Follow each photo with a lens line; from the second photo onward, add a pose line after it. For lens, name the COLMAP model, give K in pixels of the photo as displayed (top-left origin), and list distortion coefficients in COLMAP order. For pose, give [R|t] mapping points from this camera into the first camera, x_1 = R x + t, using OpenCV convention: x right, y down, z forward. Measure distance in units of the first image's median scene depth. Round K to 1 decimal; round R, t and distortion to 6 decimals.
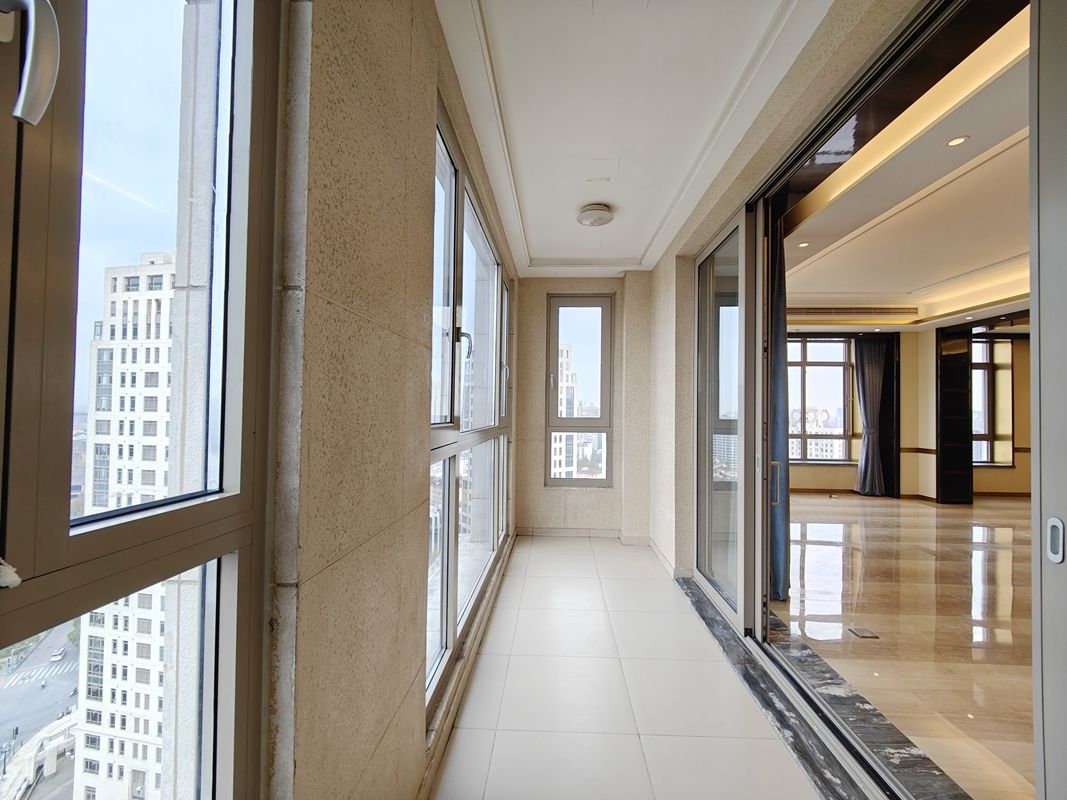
lens RADIAL K [[459.8, 0, 533.5], [0, 459.8, 400.0], [0, 0, 1]] dist [0.179839, 0.000010]
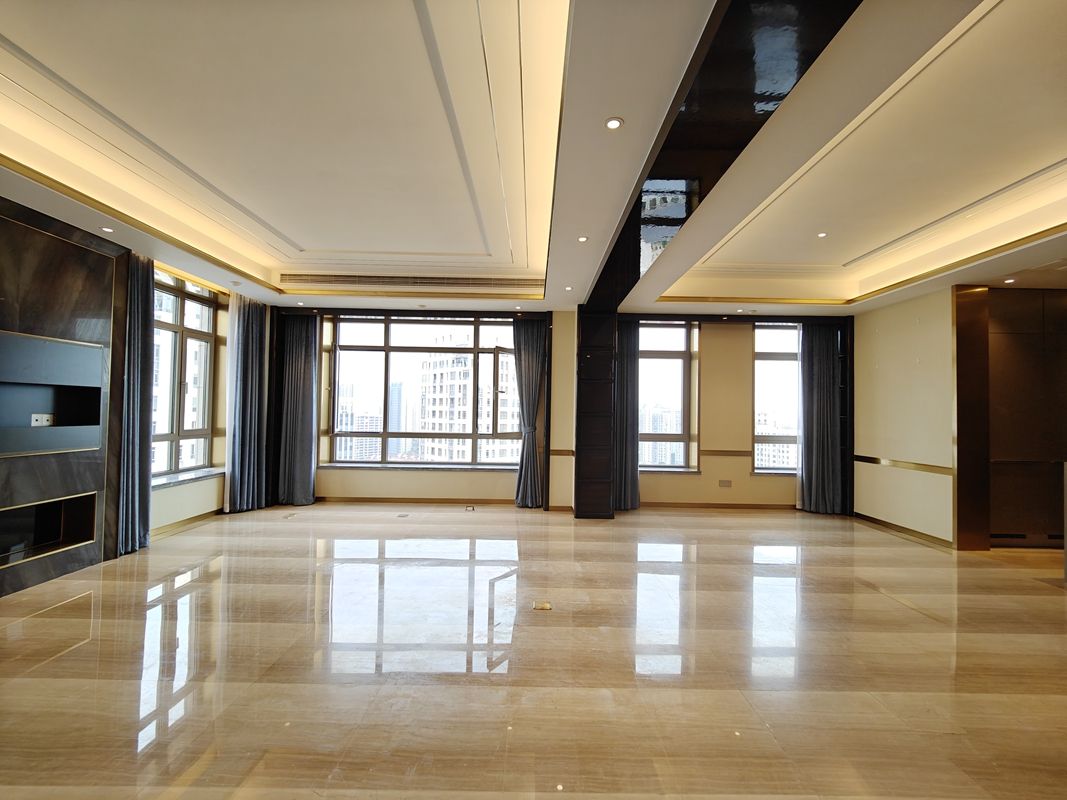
lens RADIAL K [[476.0, 0, 533.5], [0, 476.0, 400.0], [0, 0, 1]] dist [0.063068, 0.000109]
pose [[0.969932, -0.005189, -0.243320, 0.869971], [0.004306, 0.999982, -0.004161, 0.016338], [0.243337, 0.002988, 0.969937, 0.221343]]
